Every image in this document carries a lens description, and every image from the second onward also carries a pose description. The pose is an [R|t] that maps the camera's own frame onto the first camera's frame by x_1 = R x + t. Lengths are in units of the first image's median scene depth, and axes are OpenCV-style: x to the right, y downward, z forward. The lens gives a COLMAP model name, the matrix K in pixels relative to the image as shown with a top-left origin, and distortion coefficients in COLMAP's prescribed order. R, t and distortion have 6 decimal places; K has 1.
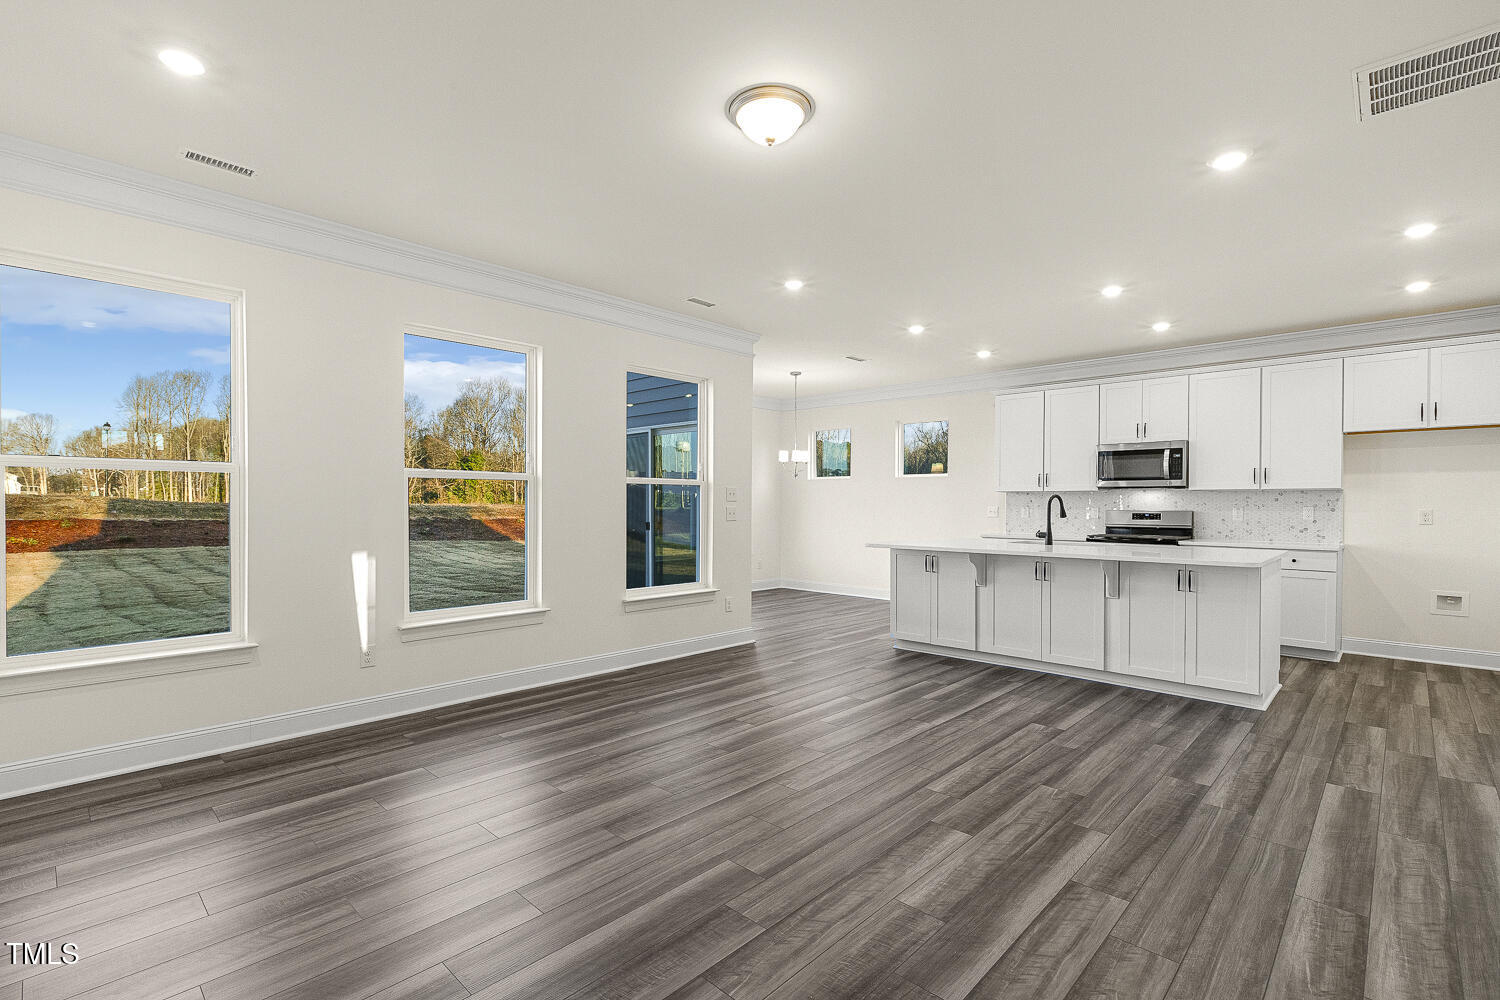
lens RADIAL K [[687.7, 0, 744.0], [0, 687.7, 502.8], [0, 0, 1]] dist [0.004564, -0.001682]
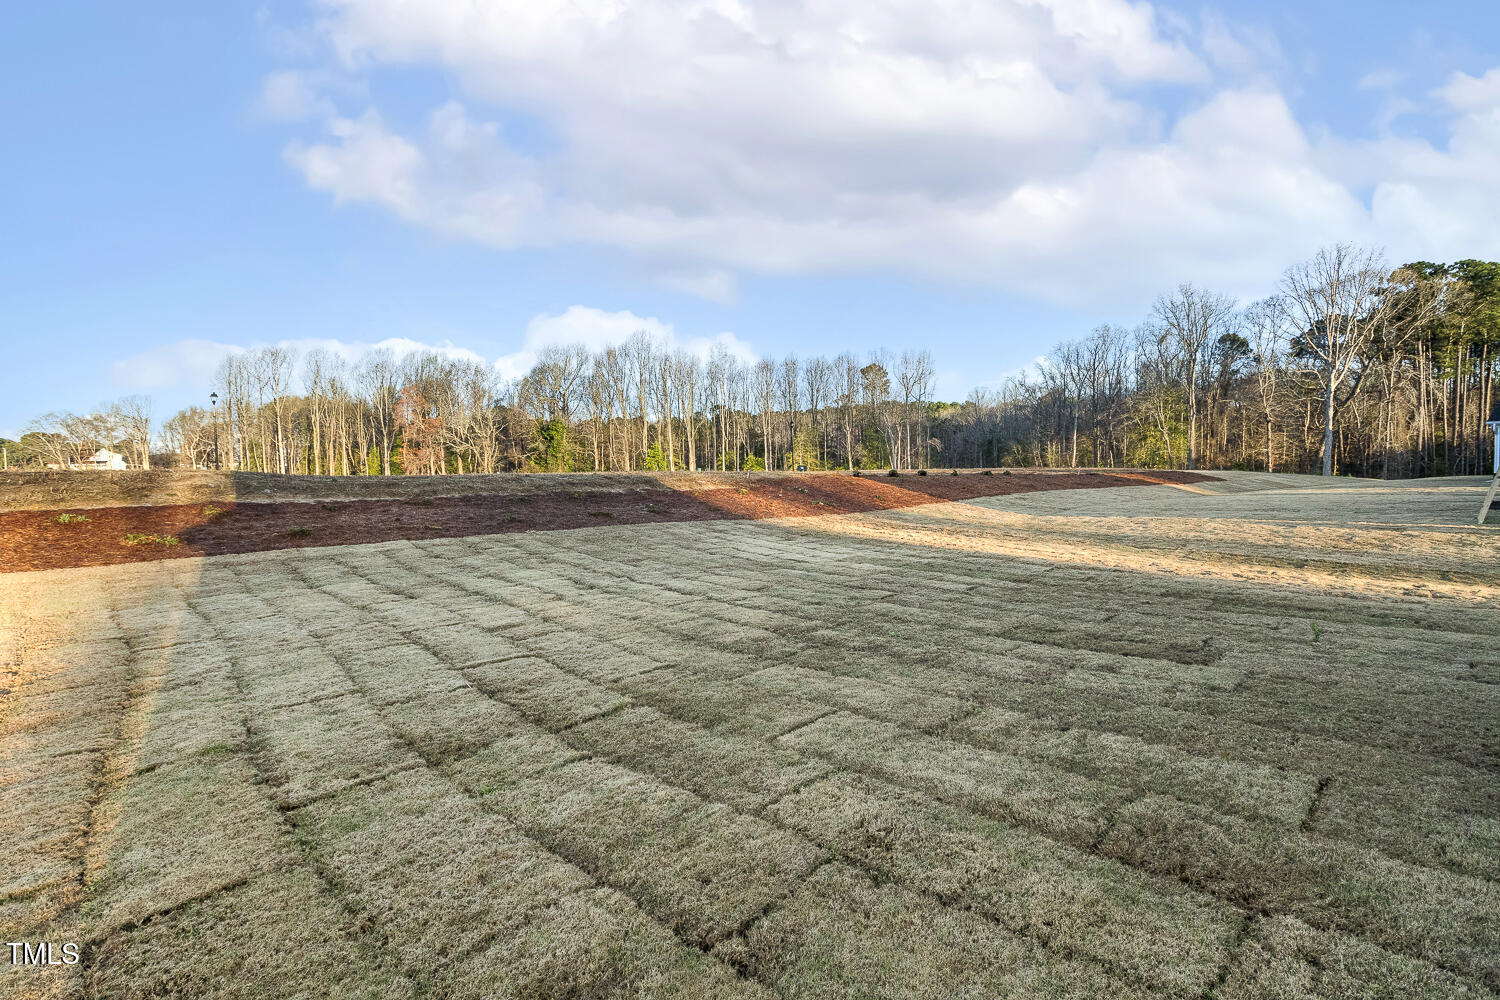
lens RADIAL K [[669.6, 0, 753.5], [0, 669.6, 495.2], [0, 0, 1]] dist [0.001580, -0.000270]
pose [[0.998143, -0.018640, -0.057985, -0.247400], [0.021132, 0.998866, 0.042665, -0.001327], [0.057124, -0.043811, 0.997405, 0.222862]]
